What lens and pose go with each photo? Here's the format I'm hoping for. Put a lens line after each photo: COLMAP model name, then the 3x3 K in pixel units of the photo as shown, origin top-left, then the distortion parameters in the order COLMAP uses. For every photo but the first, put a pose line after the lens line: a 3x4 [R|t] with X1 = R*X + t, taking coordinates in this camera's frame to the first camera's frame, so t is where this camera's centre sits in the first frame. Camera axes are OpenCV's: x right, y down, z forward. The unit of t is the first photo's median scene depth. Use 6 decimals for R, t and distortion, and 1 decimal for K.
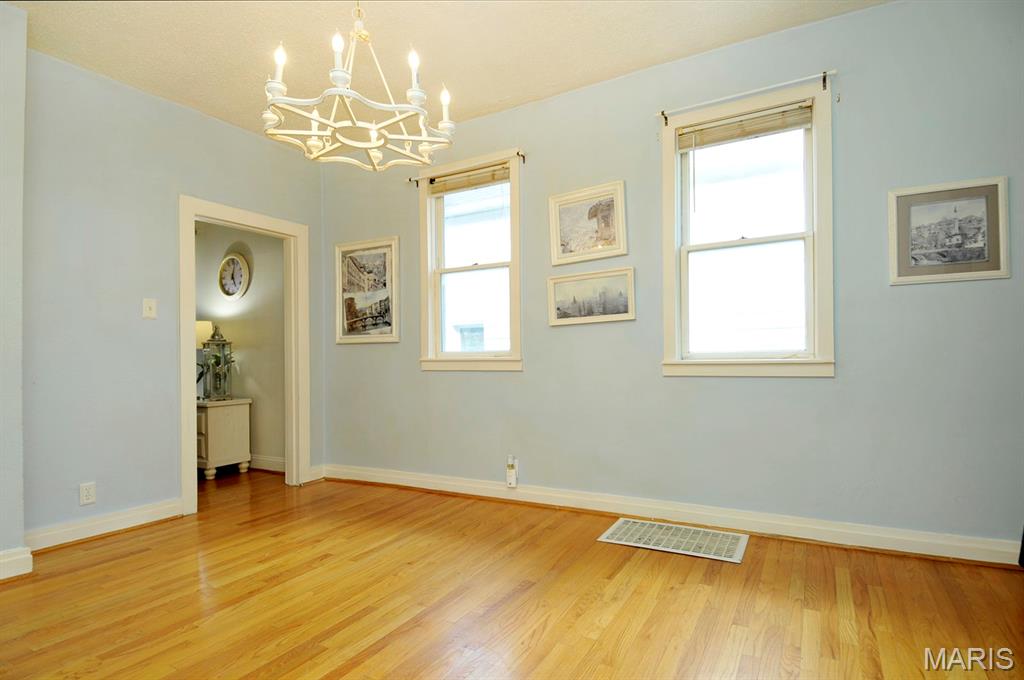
lens RADIAL K [[532.7, 0, 506.7], [0, 532.7, 361.7], [0, 0, 1]] dist [0.038171, -0.039984]
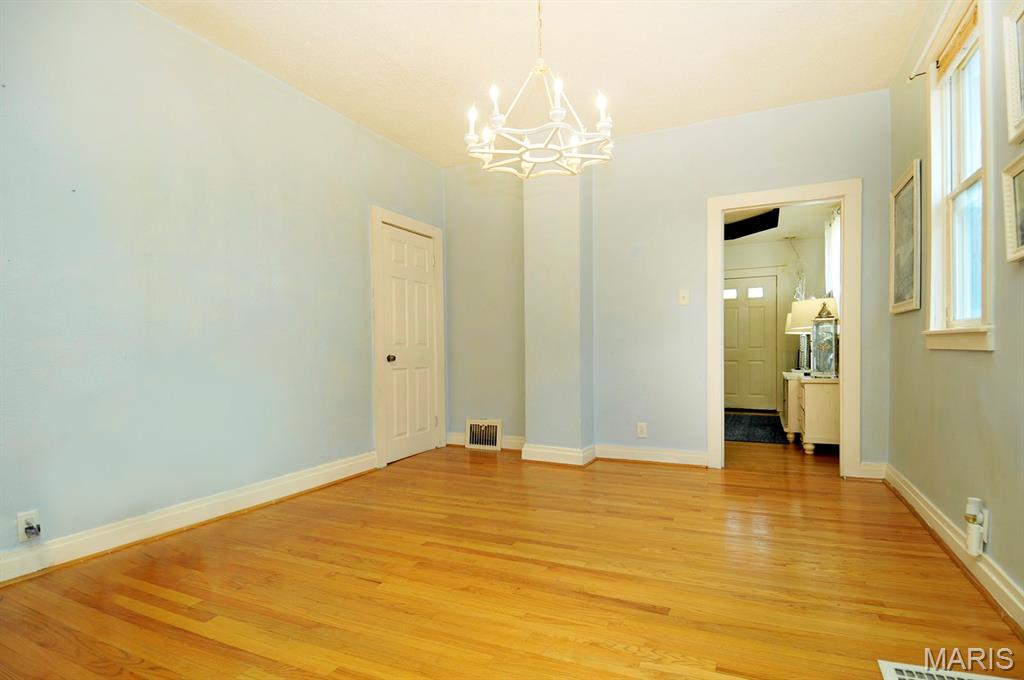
lens RADIAL K [[532.7, 0, 515.0], [0, 532.7, 357.0], [0, 0, 1]] dist [0.038171, -0.039984]
pose [[0.077353, 0.025879, -0.996668, 0.624484], [0.006456, 0.999629, 0.026457, 0.006767], [0.996983, -0.008481, 0.077158, 0.546586]]
